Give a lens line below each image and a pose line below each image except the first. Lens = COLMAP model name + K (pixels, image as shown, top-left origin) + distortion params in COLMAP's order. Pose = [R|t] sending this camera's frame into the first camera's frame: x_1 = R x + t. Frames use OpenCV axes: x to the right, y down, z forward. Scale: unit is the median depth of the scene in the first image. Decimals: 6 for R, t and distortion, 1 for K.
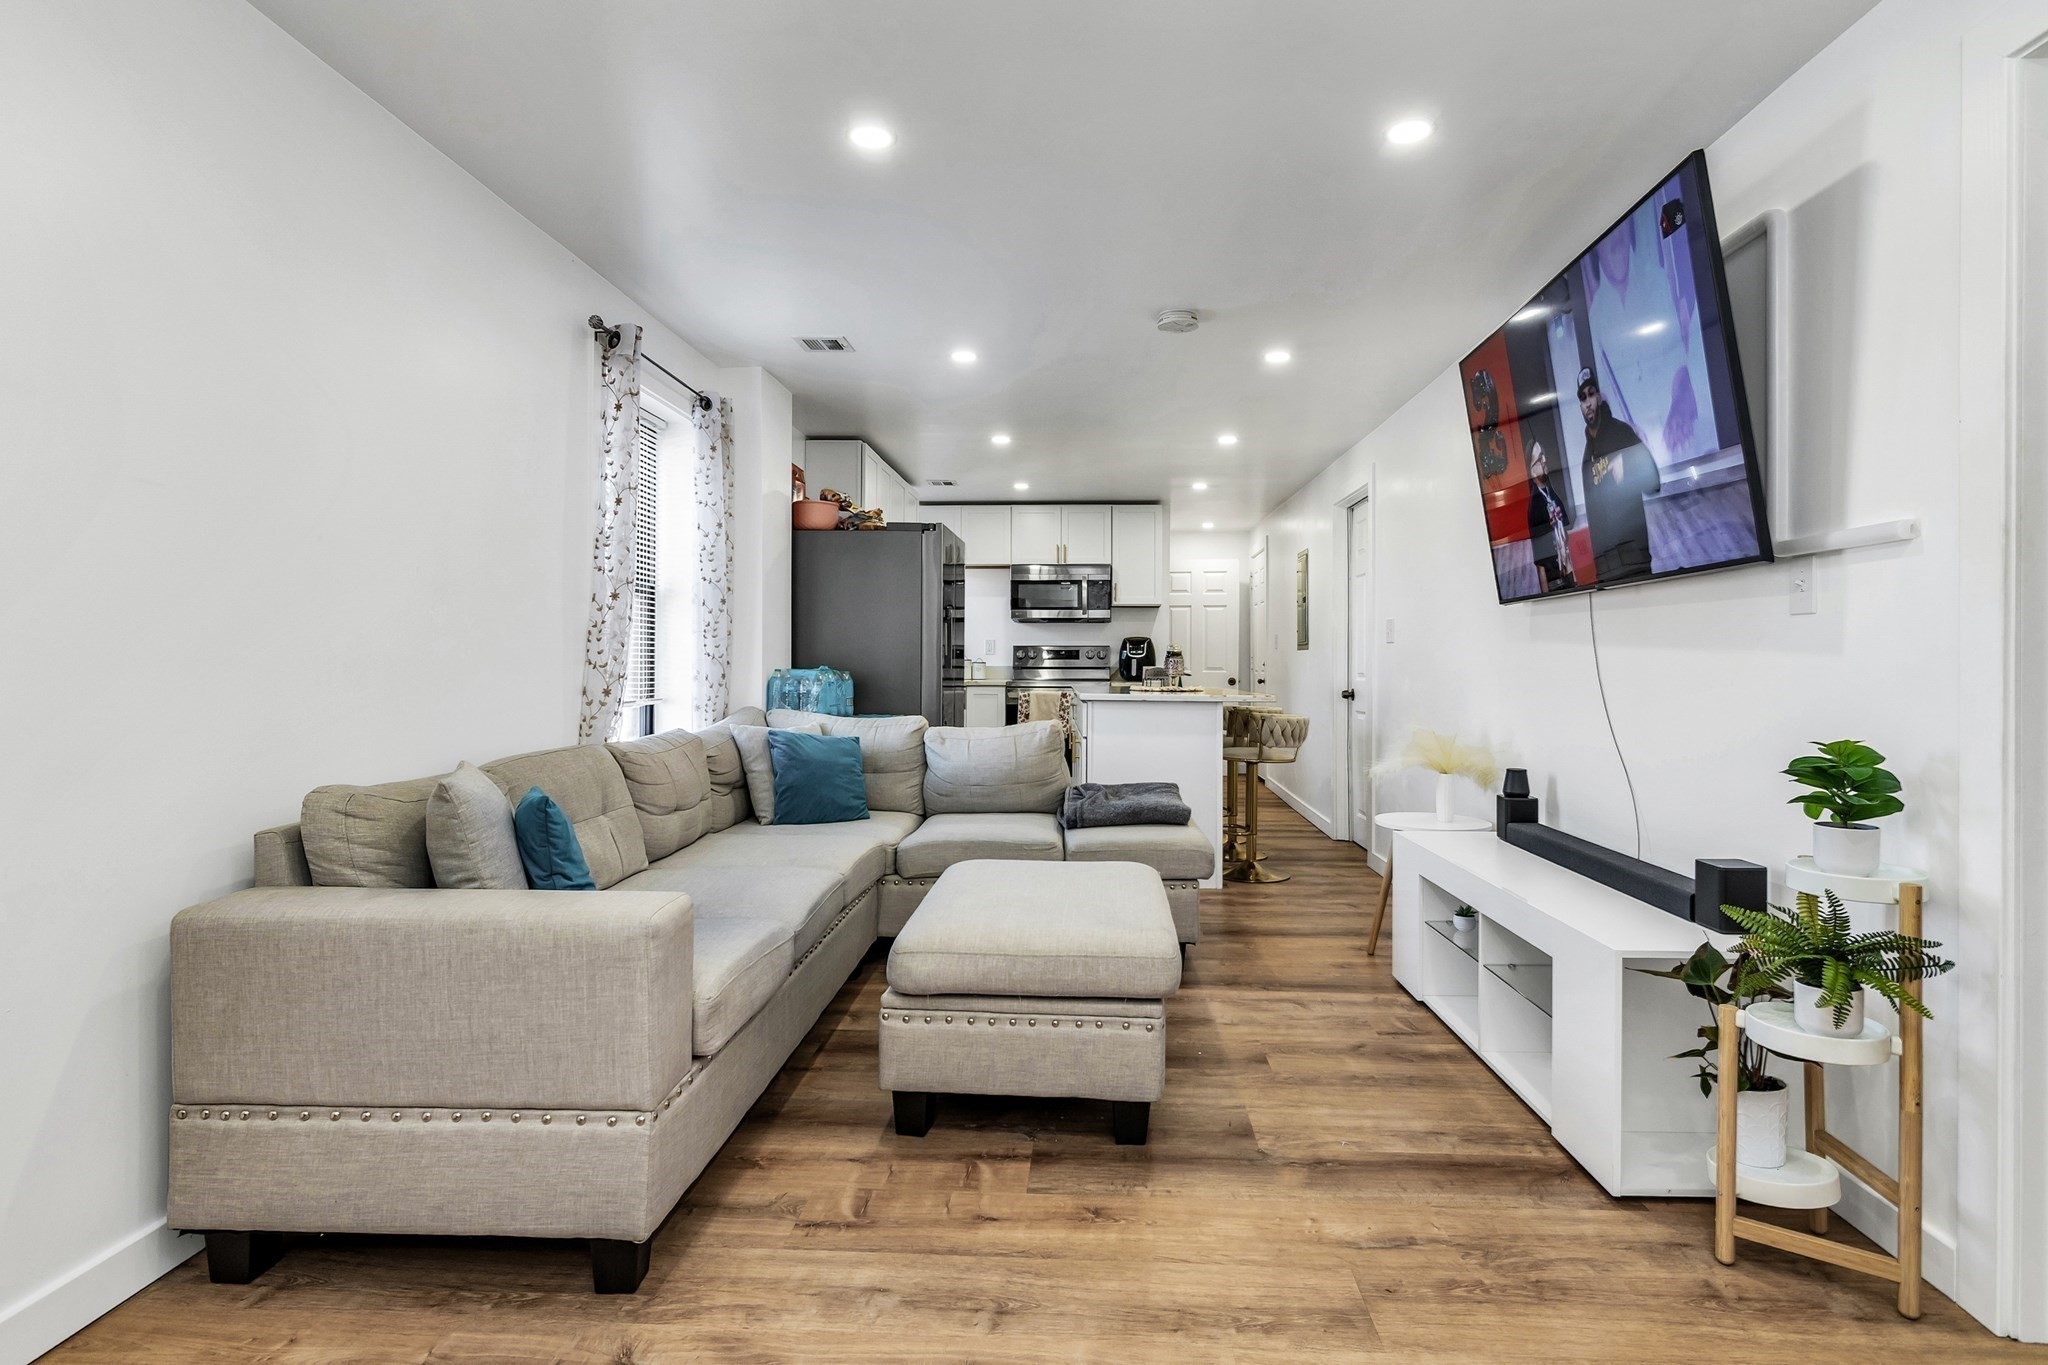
lens RADIAL K [[1013.5, 0, 1022.3], [0, 1013.5, 649.6], [0, 0, 1]] dist [-0.000901, 0.001291]
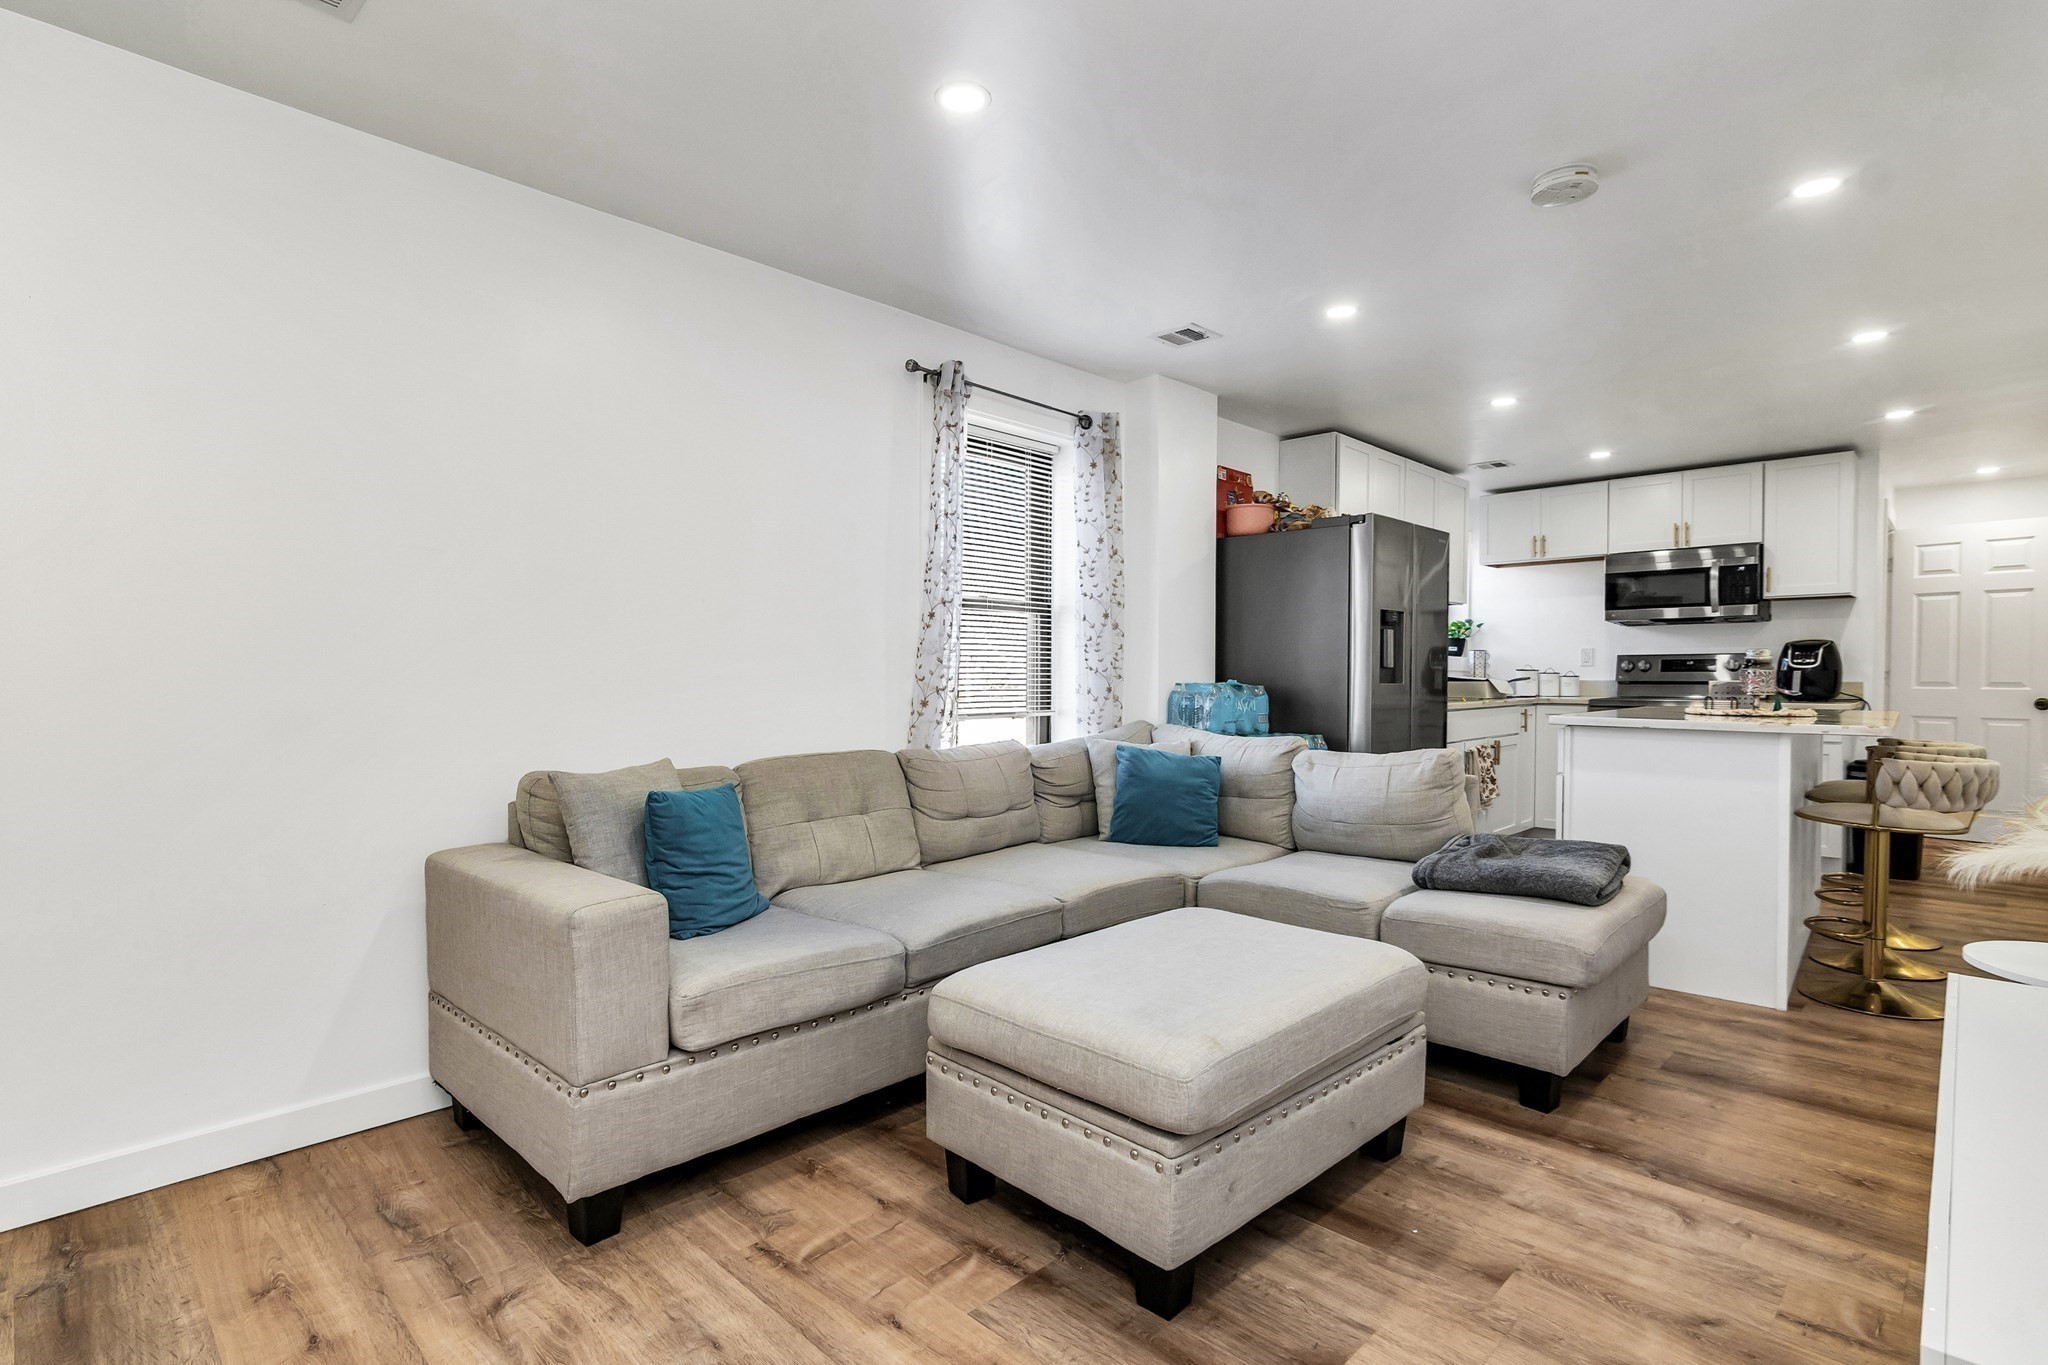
lens RADIAL K [[962.2, 0, 1010.6], [0, 962.2, 688.8], [0, 0, 1]] dist [-0.000545, 0.000808]
pose [[0.754855, 0.006374, -0.655860, 0.268209], [0.010162, 0.999719, 0.021411, 0.003707], [0.655813, -0.022827, 0.754579, 0.216440]]
